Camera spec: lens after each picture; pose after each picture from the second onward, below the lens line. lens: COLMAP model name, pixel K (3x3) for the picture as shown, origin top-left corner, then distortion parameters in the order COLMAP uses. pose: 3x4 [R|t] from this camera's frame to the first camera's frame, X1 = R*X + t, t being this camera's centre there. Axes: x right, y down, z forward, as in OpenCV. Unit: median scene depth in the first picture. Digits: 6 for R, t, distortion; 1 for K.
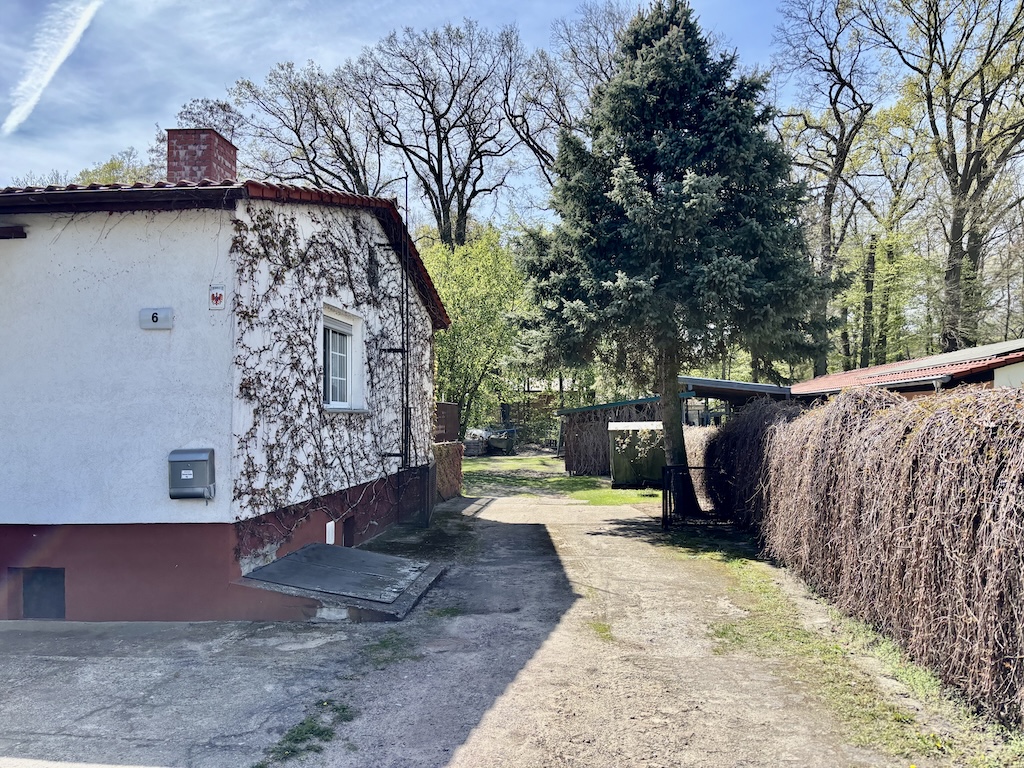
lens RADIAL K [[763.5, 0, 520.6], [0, 763.5, 383.3], [0, 0, 1]] dist [0.015903, -0.027001]
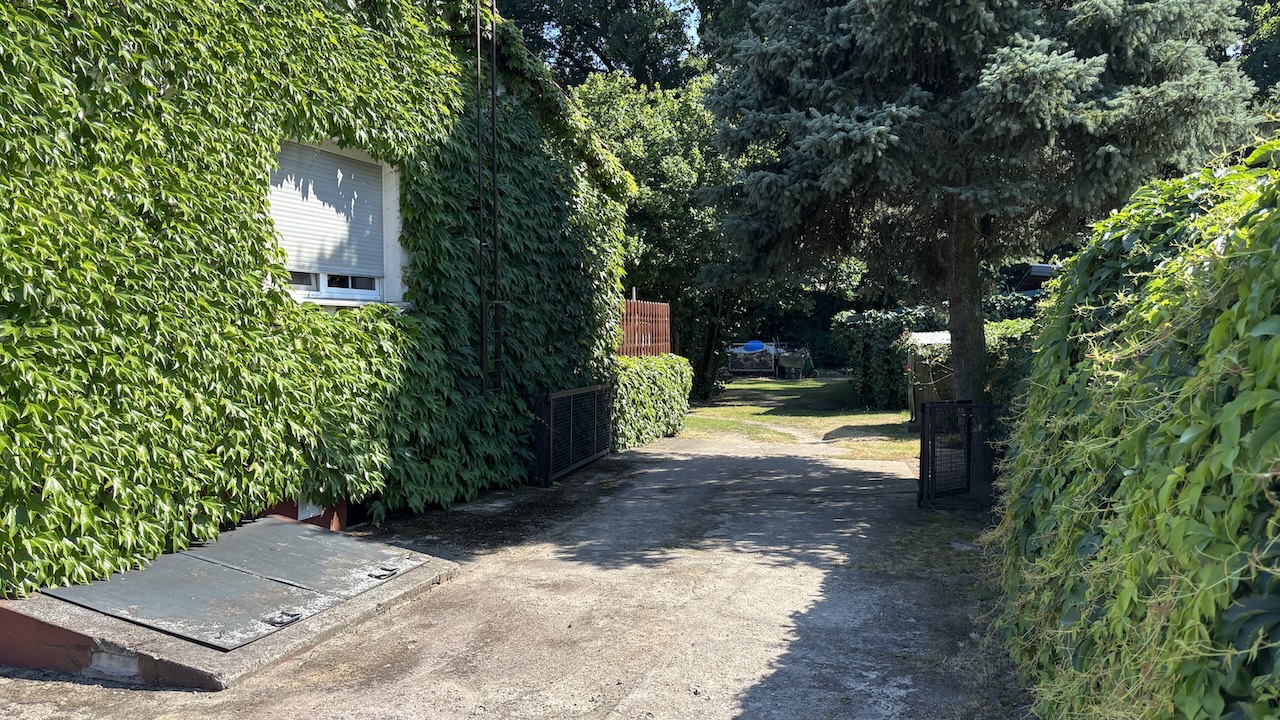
lens RADIAL K [[961.0, 0, 645.6], [0, 961.0, 366.9], [0, 0, 1]] dist [0.042597, -0.046860]
pose [[0.973919, 0.017113, -0.226250, 0.265873], [0.001725, 0.996565, 0.082801, 0.034125], [0.226890, -0.081031, 0.970544, 0.425740]]
